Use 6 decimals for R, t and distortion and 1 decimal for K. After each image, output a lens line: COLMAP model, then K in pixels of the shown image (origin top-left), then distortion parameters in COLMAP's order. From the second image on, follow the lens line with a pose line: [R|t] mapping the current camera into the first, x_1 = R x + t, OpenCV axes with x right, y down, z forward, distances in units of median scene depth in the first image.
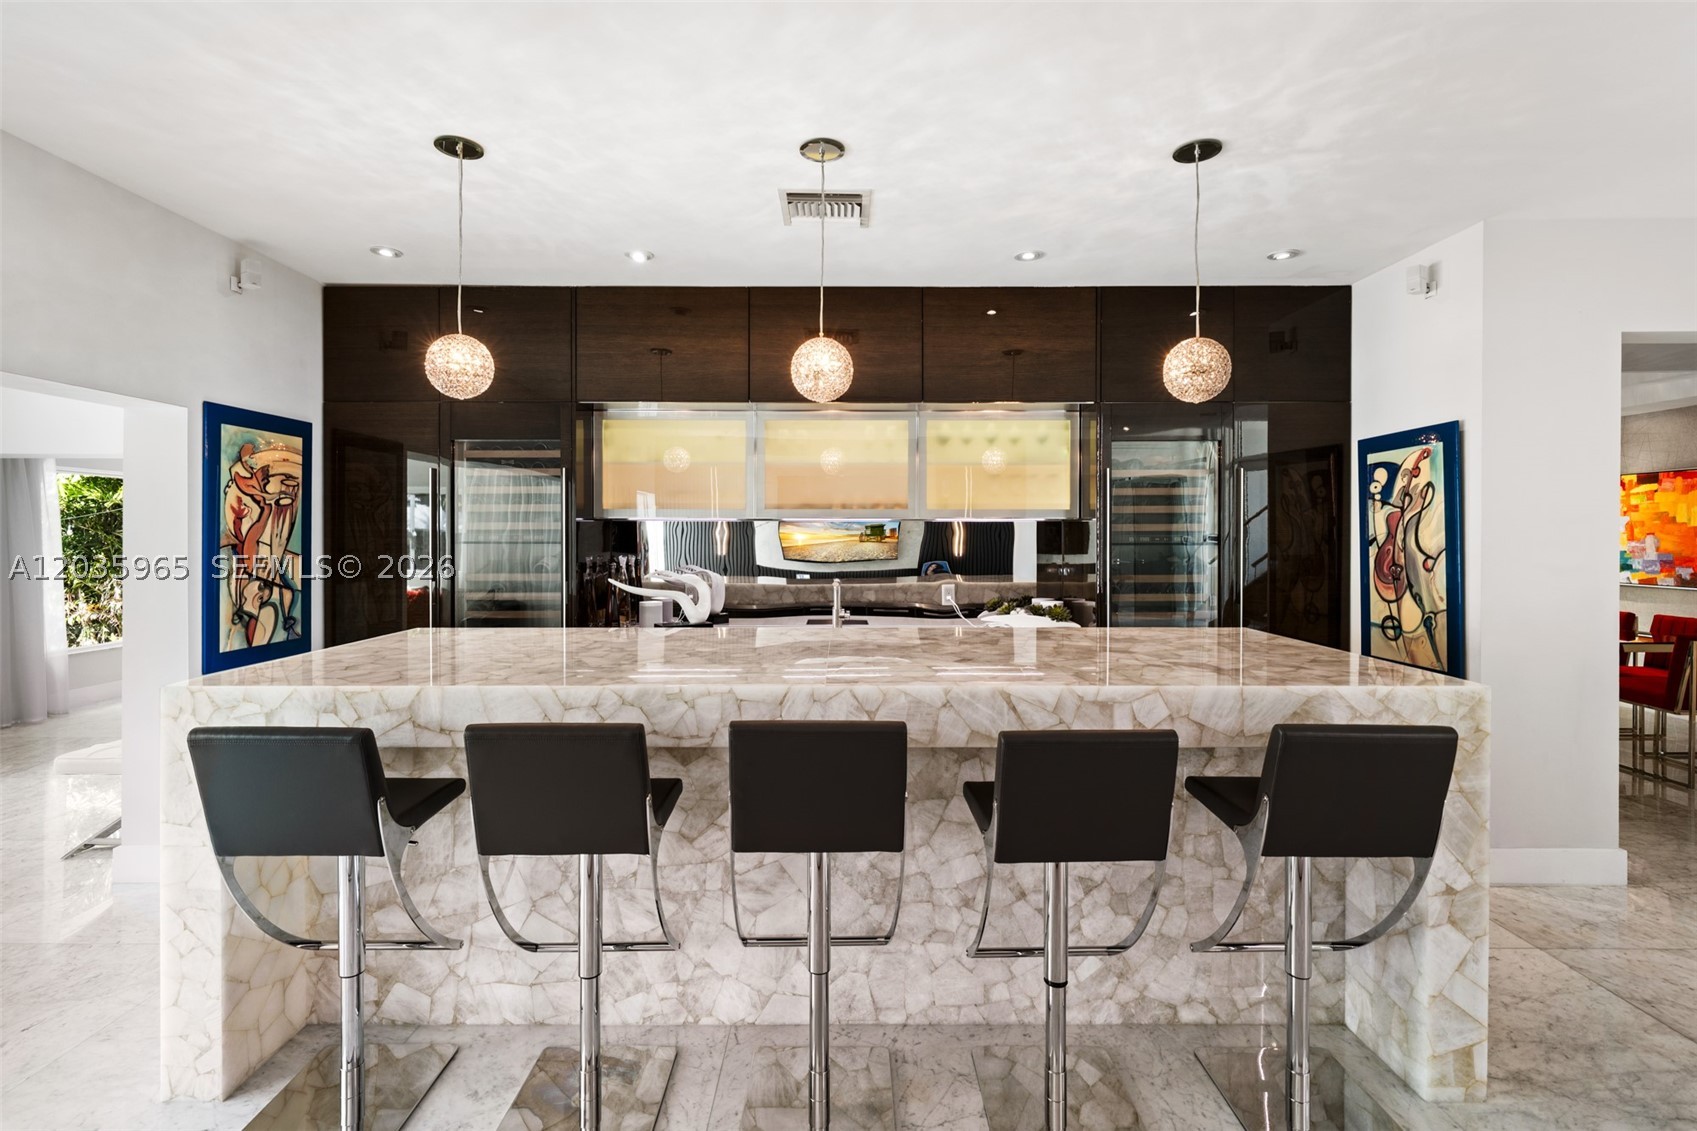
lens RADIAL K [[798.2, 0, 841.3], [0, 798.2, 539.4], [0, 0, 1]] dist [0.002956, 0.000354]
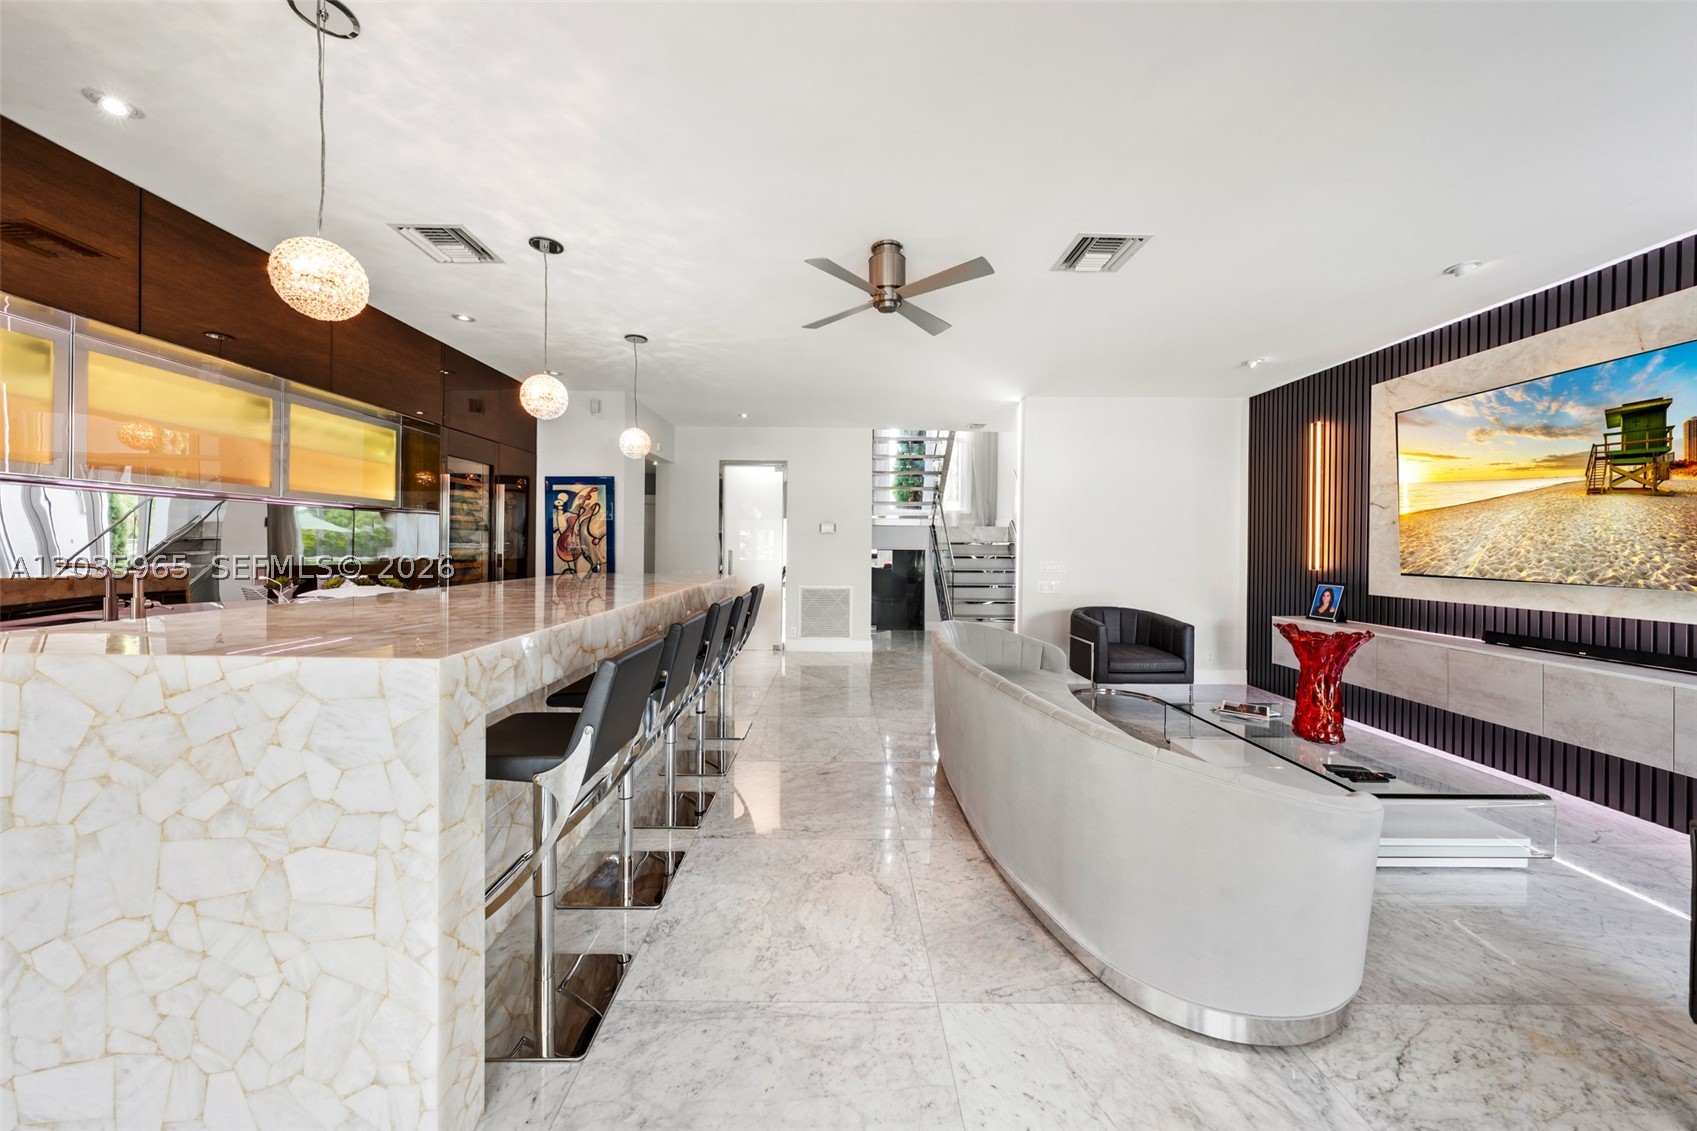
lens RADIAL K [[587.3, 0, 845.9], [0, 587.3, 547.5], [0, 0, 1]] dist [-0.000875, -0.000078]
pose [[-0.033758, -0.005137, 0.999417, -0.817692], [-0.006073, 0.999969, 0.004935, 0.033705], [-0.999412, -0.005903, -0.033788, 0.375195]]
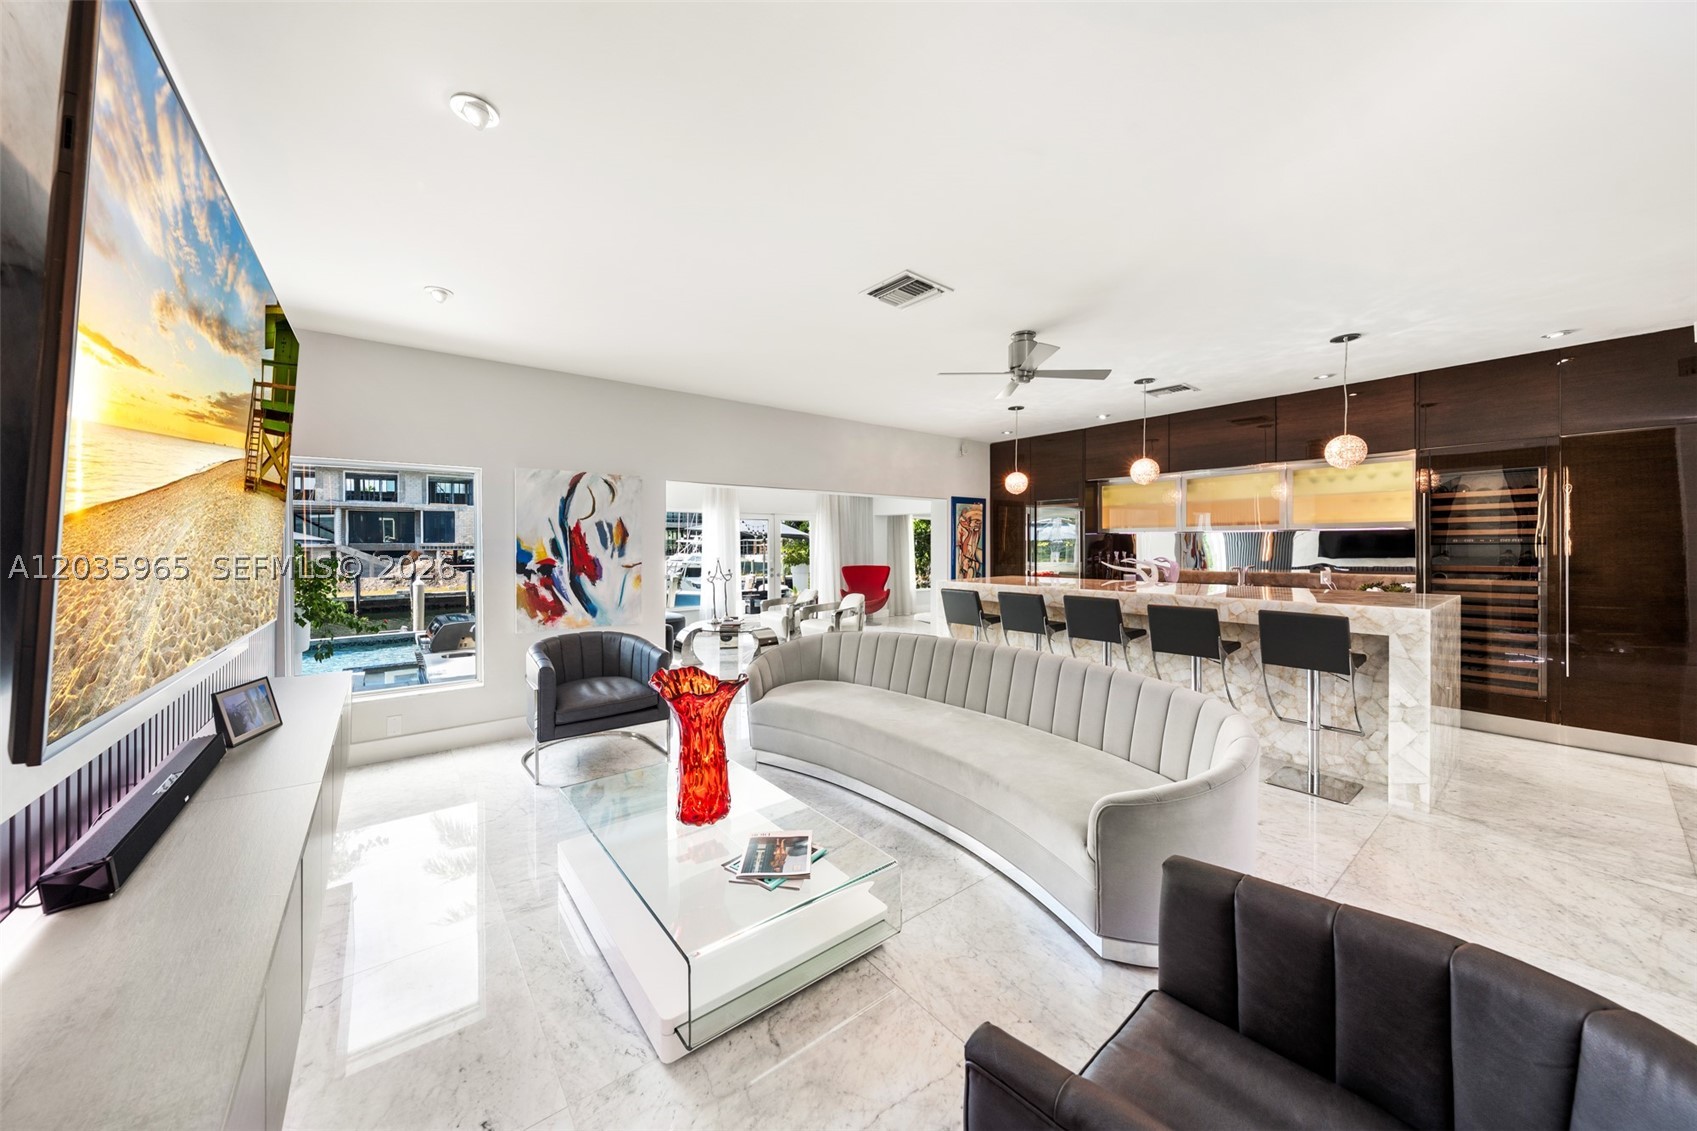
lens RADIAL K [[587.3, 0, 857.1], [0, 587.3, 549.3], [0, 0, 1]] dist [-0.000875, -0.000078]
pose [[0.649518, 0.001235, -0.760345, 0.563063], [0.000889, 0.999997, 0.002383, 0.014525], [0.760345, -0.002223, 0.649515, -0.605479]]
